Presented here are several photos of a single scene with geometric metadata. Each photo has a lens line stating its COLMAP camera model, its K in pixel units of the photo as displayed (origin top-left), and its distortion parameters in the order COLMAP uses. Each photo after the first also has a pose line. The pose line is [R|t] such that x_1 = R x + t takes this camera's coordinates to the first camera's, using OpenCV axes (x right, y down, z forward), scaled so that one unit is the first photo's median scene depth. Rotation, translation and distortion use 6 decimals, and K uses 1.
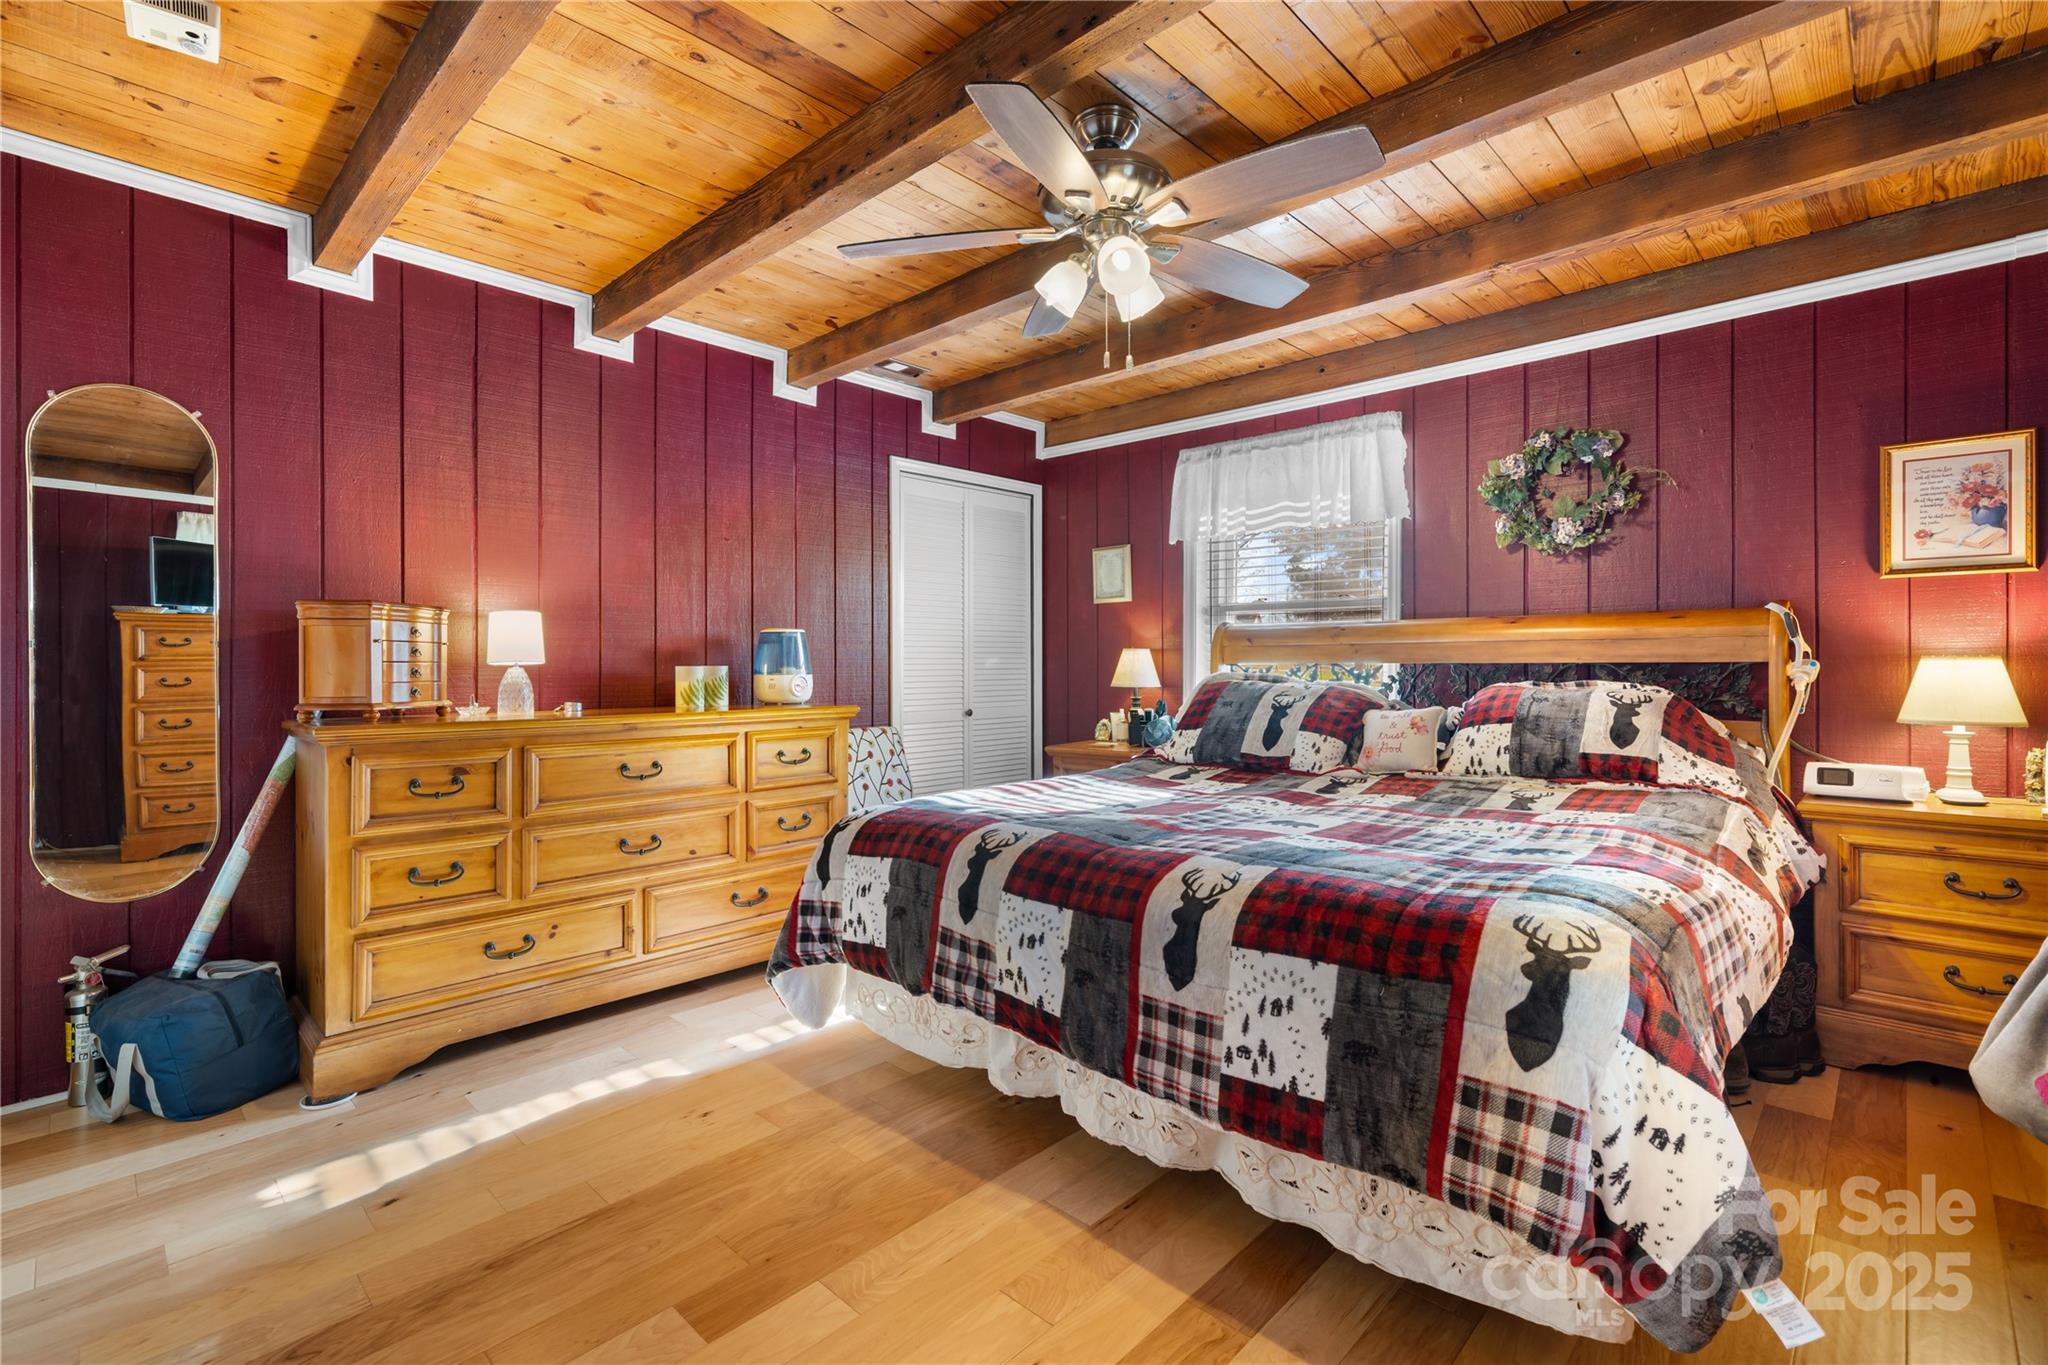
lens RADIAL K [[920.5, 0, 1008.5], [0, 920.5, 666.4], [0, 0, 1]] dist [-0.000096, 0.000706]
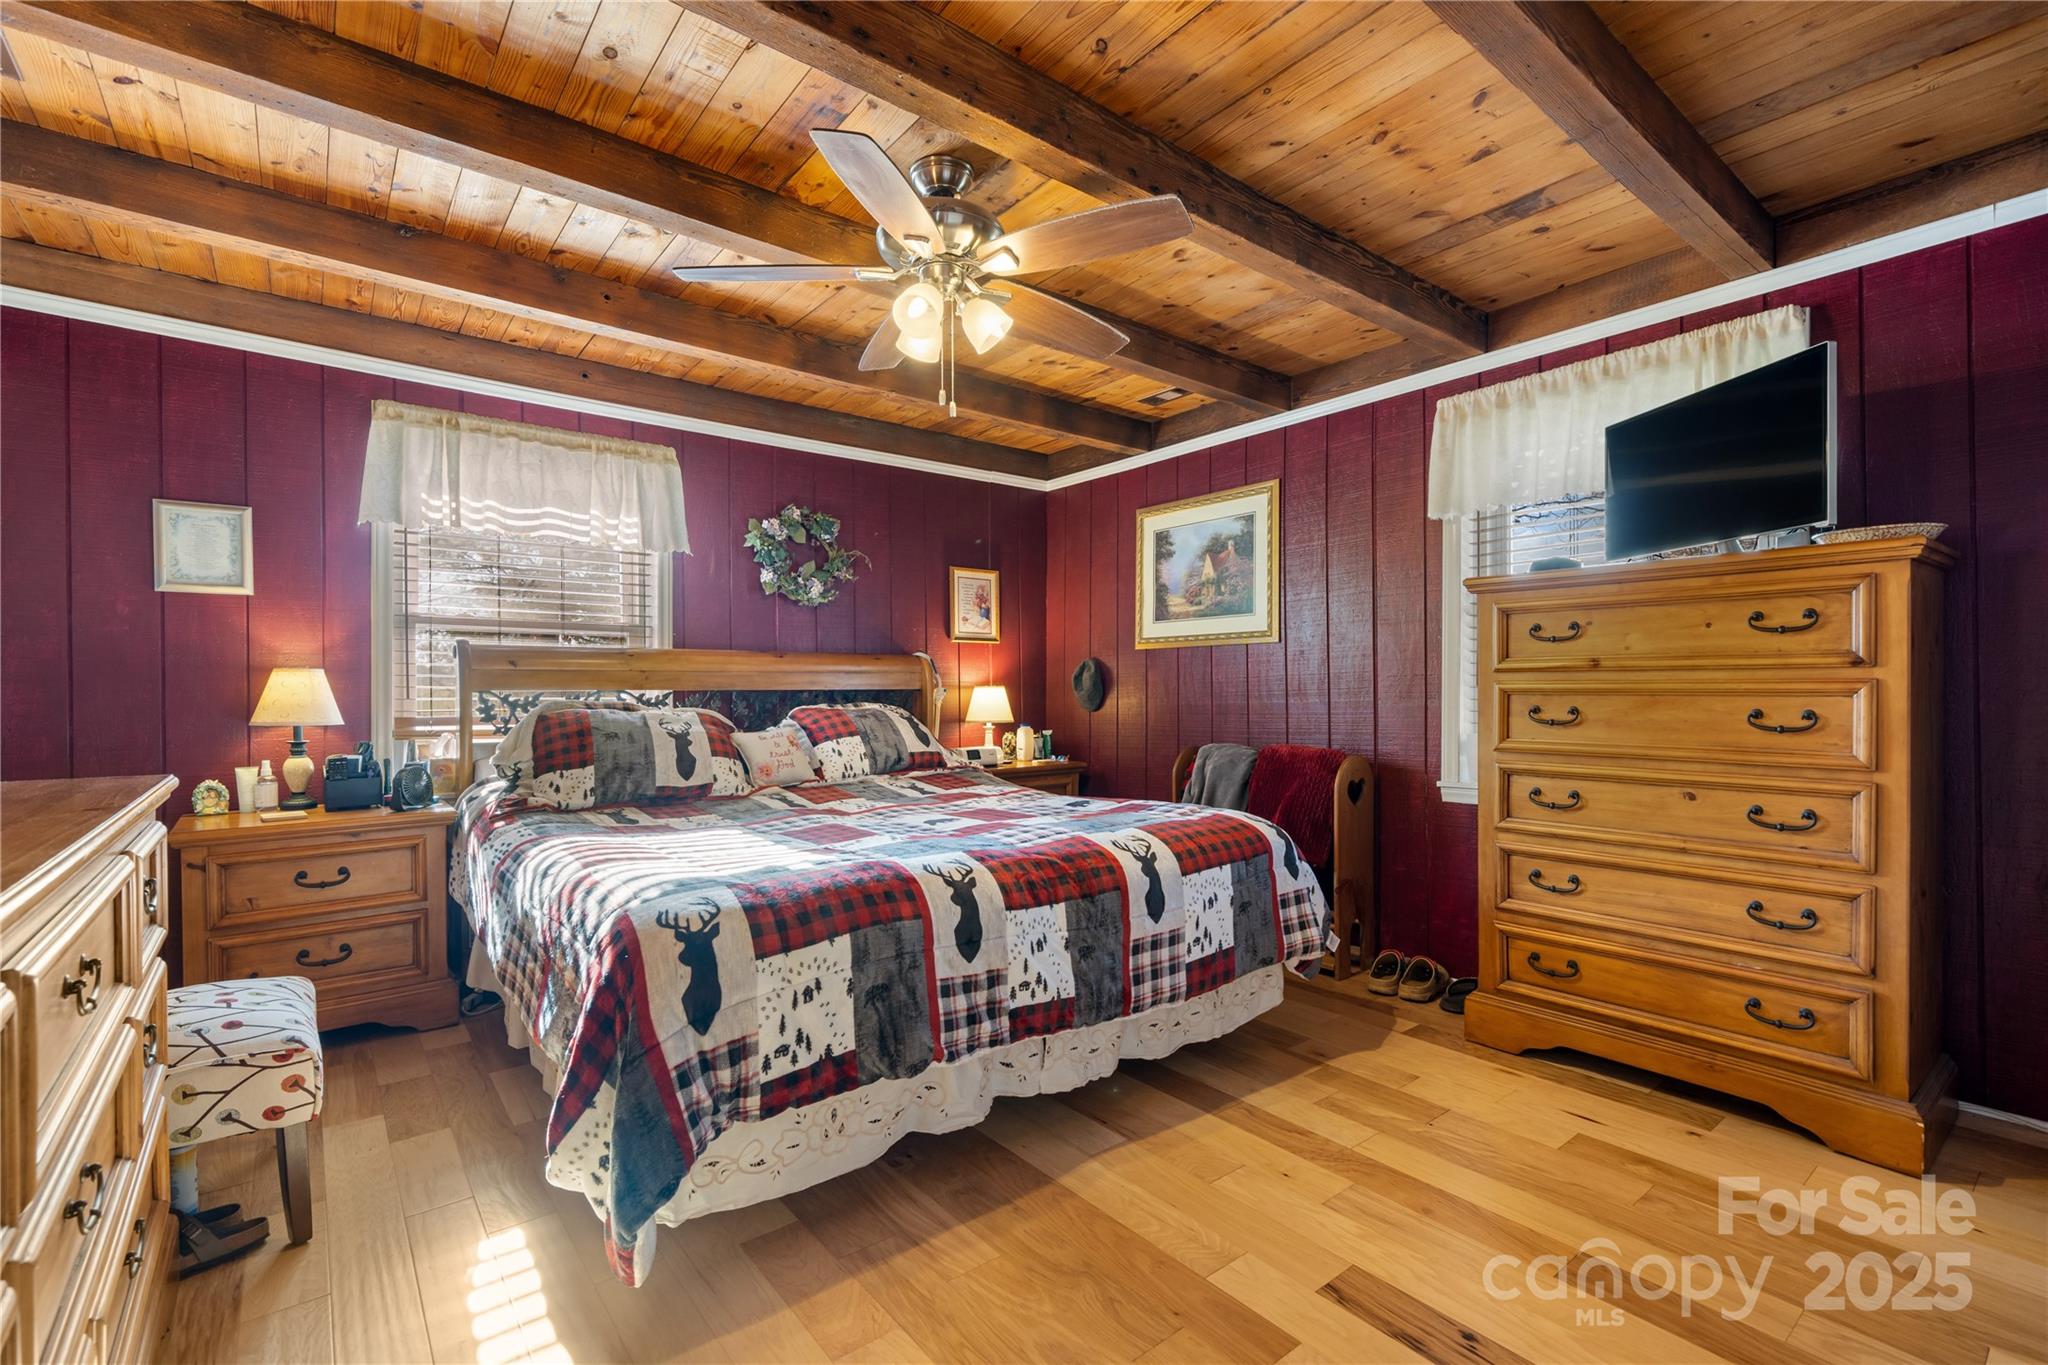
lens RADIAL K [[920.5, 0, 1011.0], [0, 920.5, 693.6], [0, 0, 1]] dist [-0.000096, 0.000706]
pose [[0.124184, -0.001136, 0.992259, -0.837121], [0.006254, 0.999980, 0.000362, 0.003784], [-0.992240, 0.006161, 0.124189, 0.719944]]
